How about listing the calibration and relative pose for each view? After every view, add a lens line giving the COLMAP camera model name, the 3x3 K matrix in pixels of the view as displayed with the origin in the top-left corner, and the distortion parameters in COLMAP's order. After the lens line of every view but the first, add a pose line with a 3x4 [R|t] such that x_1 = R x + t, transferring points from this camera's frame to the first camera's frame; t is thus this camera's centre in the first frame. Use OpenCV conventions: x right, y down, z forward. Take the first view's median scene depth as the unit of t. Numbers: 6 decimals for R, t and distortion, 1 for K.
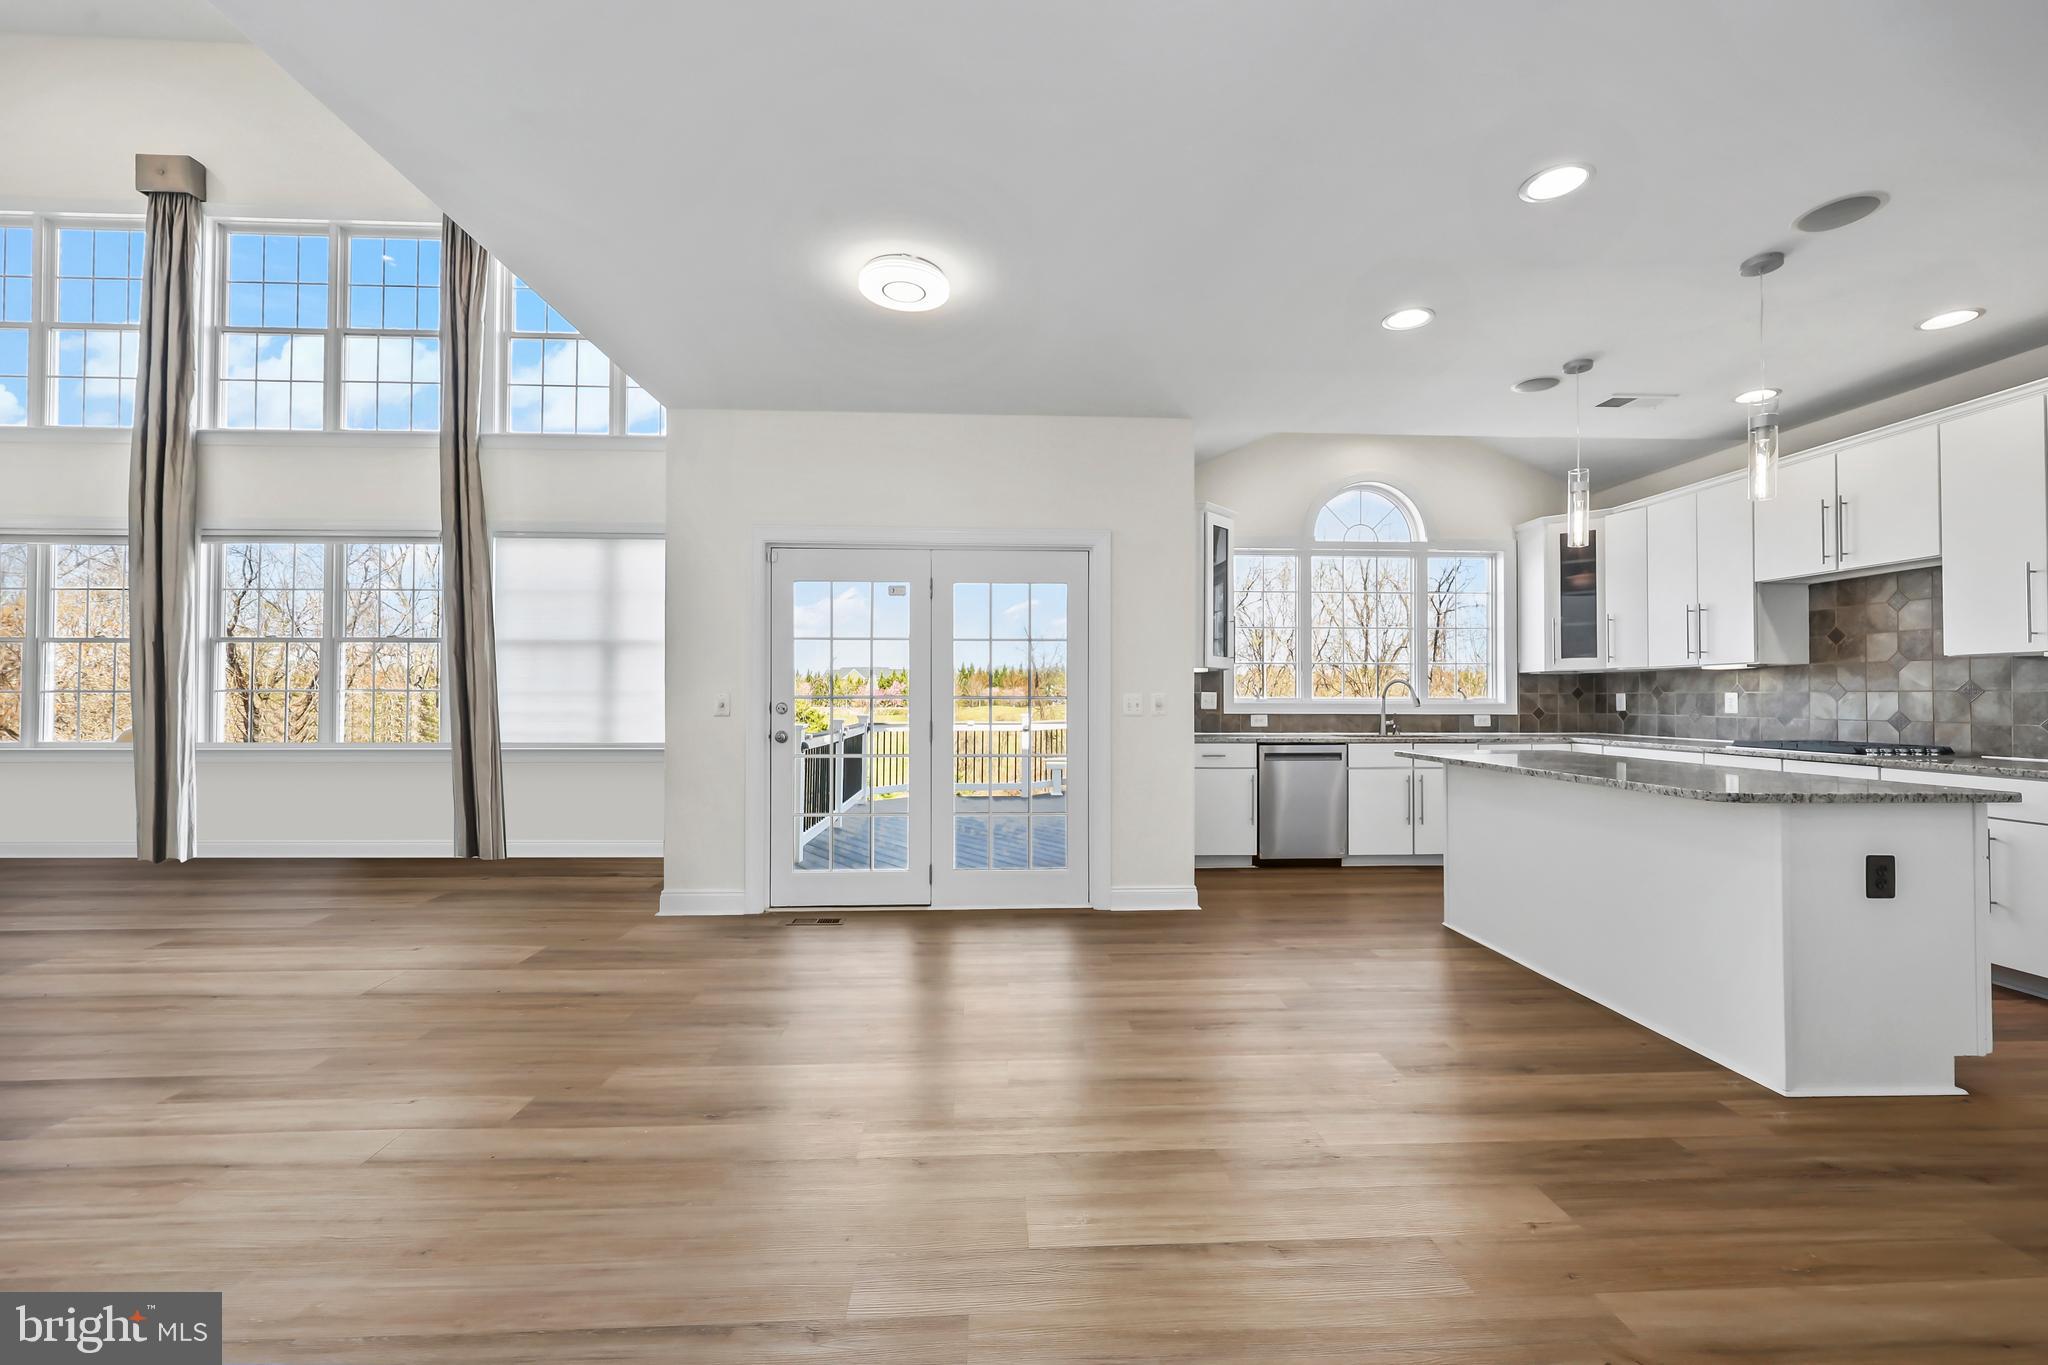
lens RADIAL K [[829.7, 0, 1020.2], [0, 829.7, 684.8], [0, 0, 1]] dist [-0.000691, -0.000294]
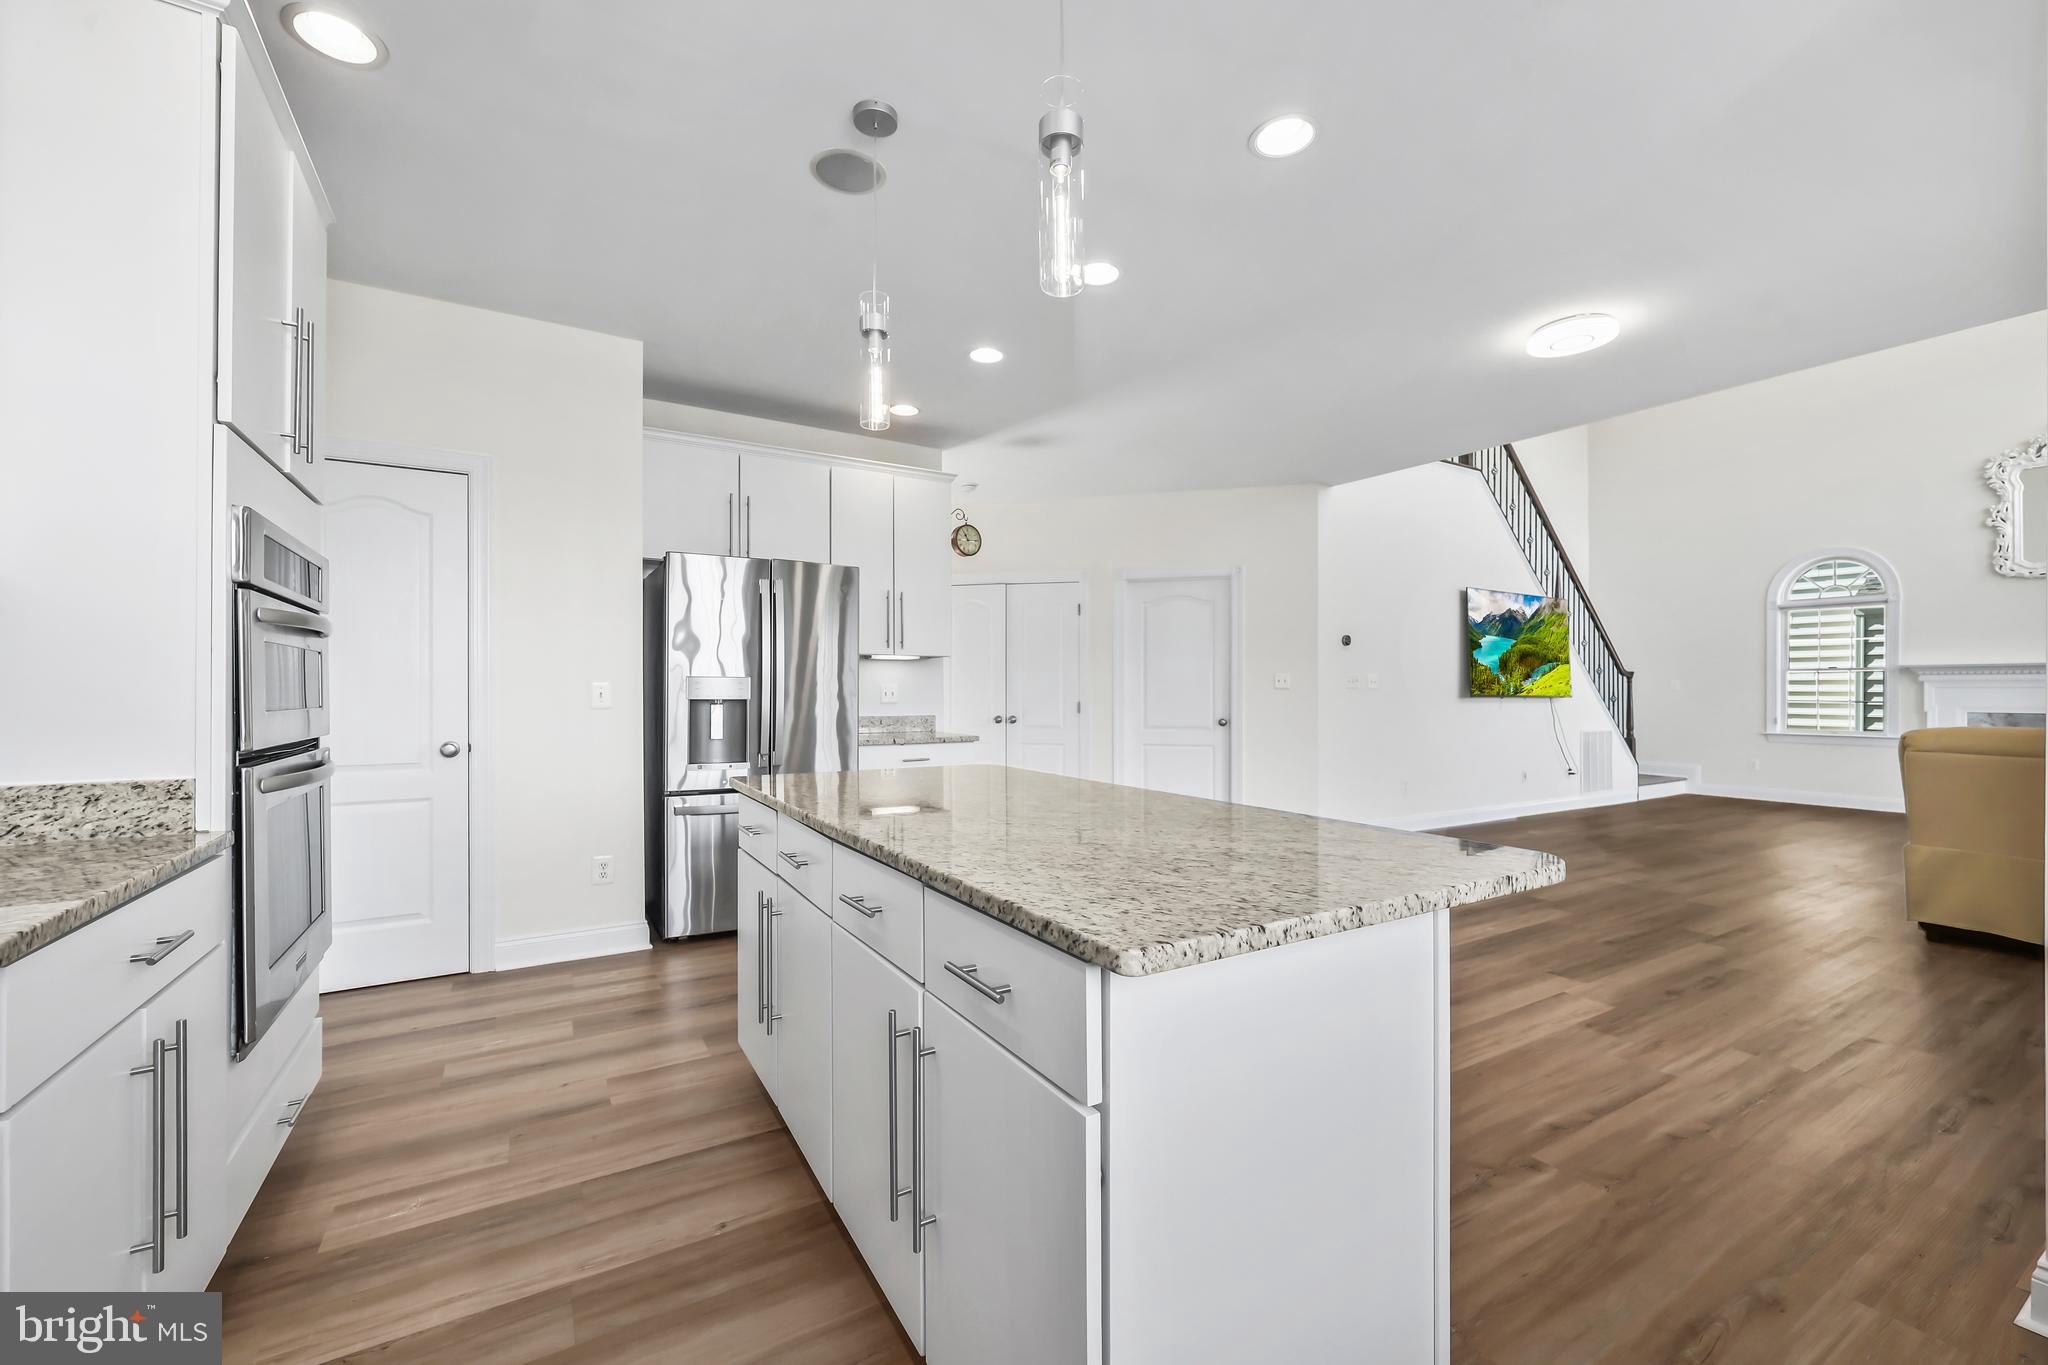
lens RADIAL K [[829.7, 0, 1038.9], [0, 829.7, 684.9], [0, 0, 1]] dist [-0.000691, -0.000294]
pose [[-0.871776, -0.007717, -0.489844, 0.712142], [0.003755, 0.999741, -0.022433, 0.019812], [0.489890, -0.021396, -0.871522, 1.083965]]
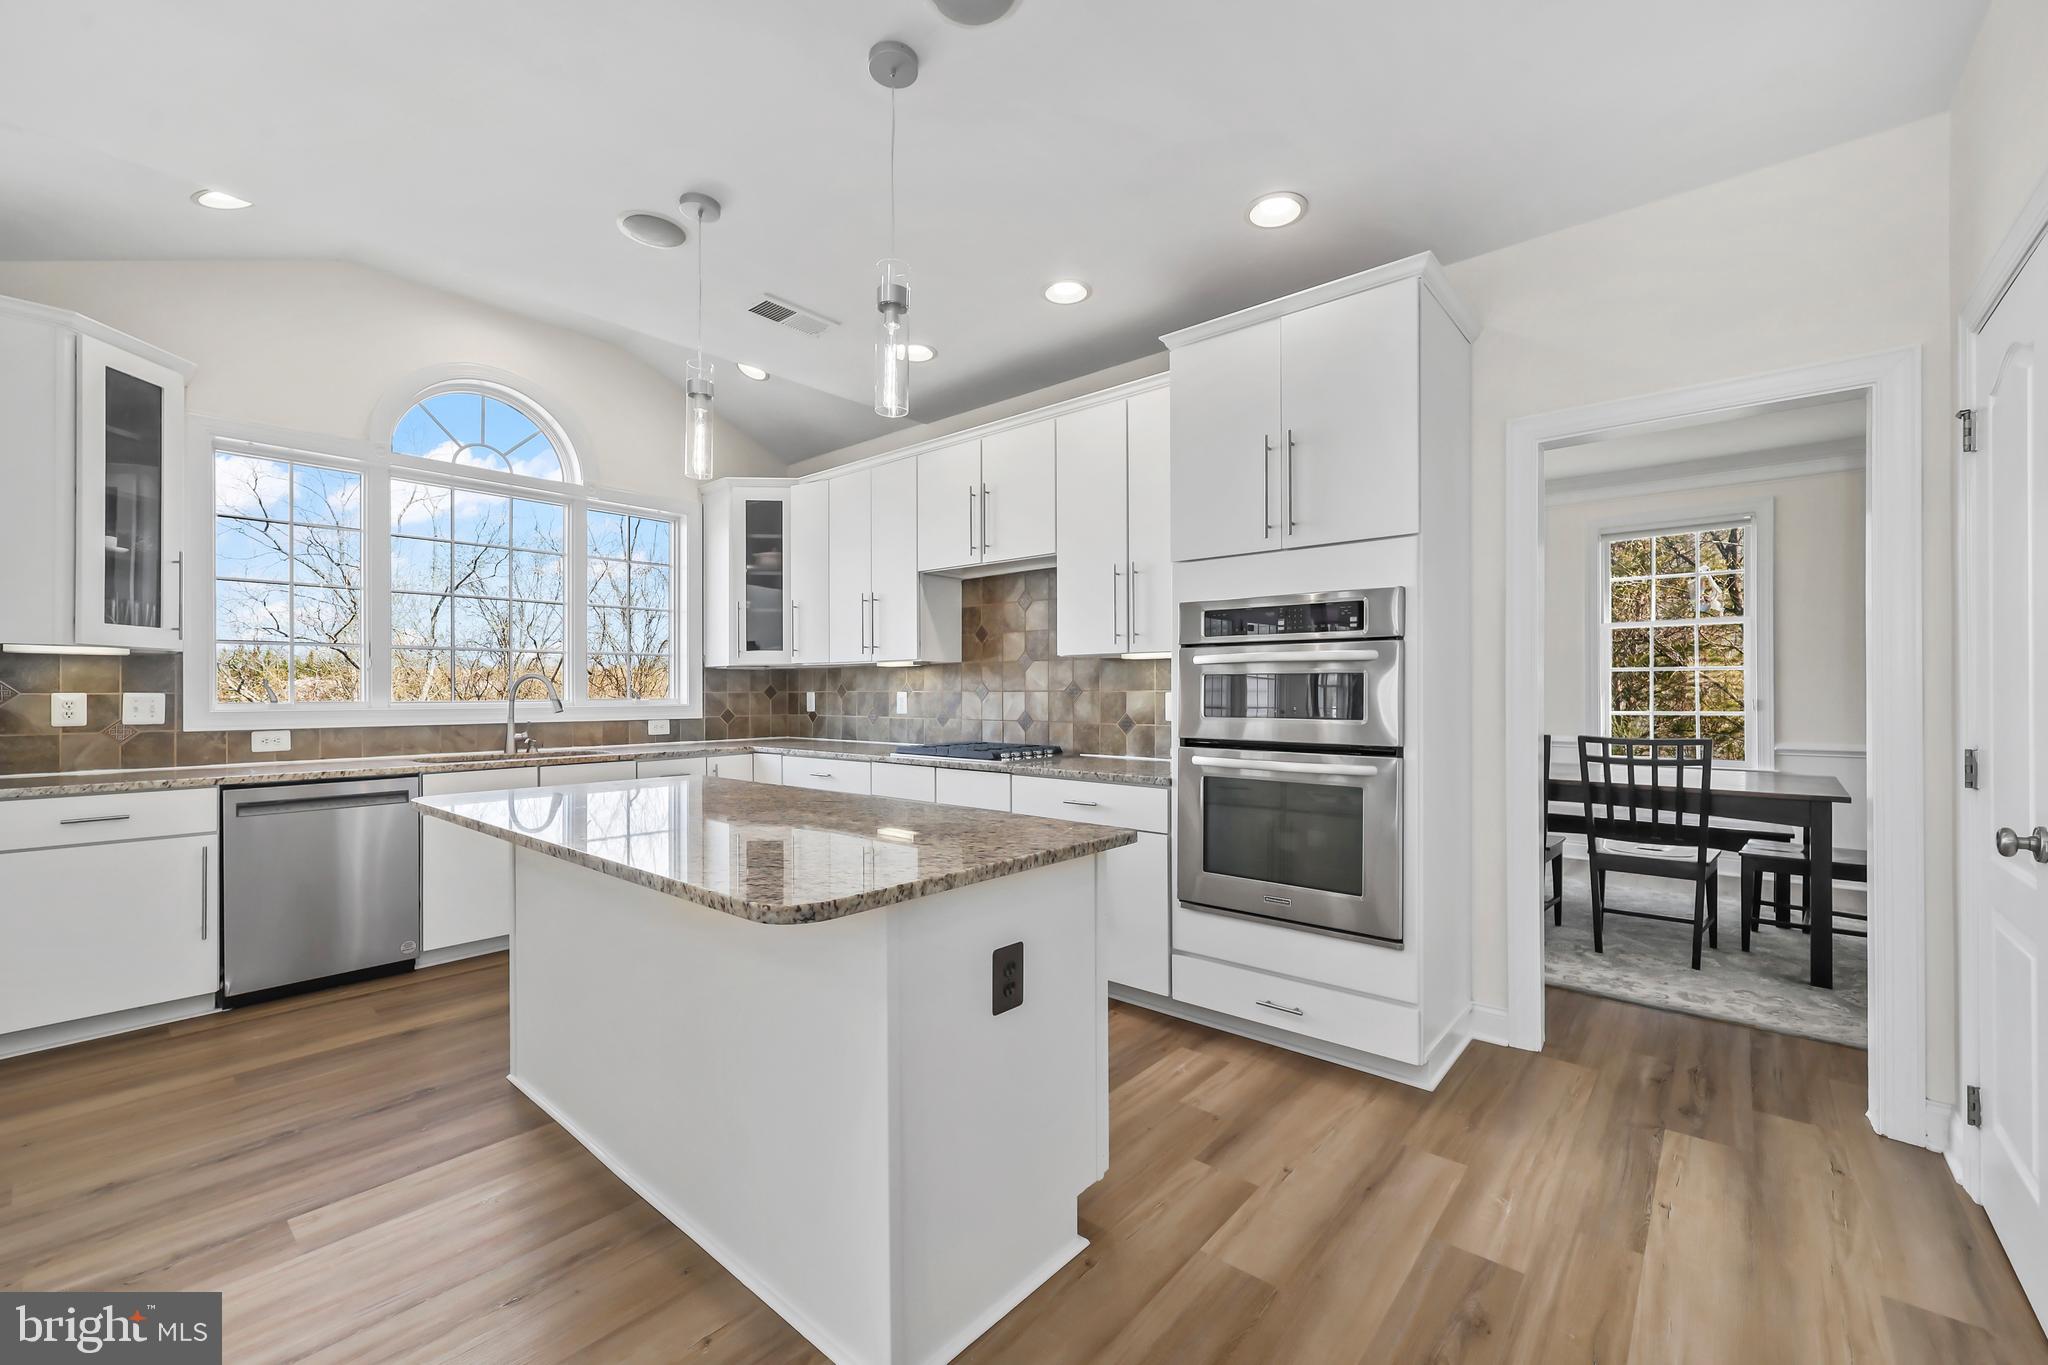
lens RADIAL K [[829.7, 0, 1031.4], [0, 829.7, 690.7], [0, 0, 1]] dist [-0.000691, -0.000294]
pose [[0.679067, -0.003300, 0.734069, 0.297672], [-0.007058, 0.999914, 0.011024, -0.003504], [-0.734042, -0.012667, 0.678986, 0.283744]]
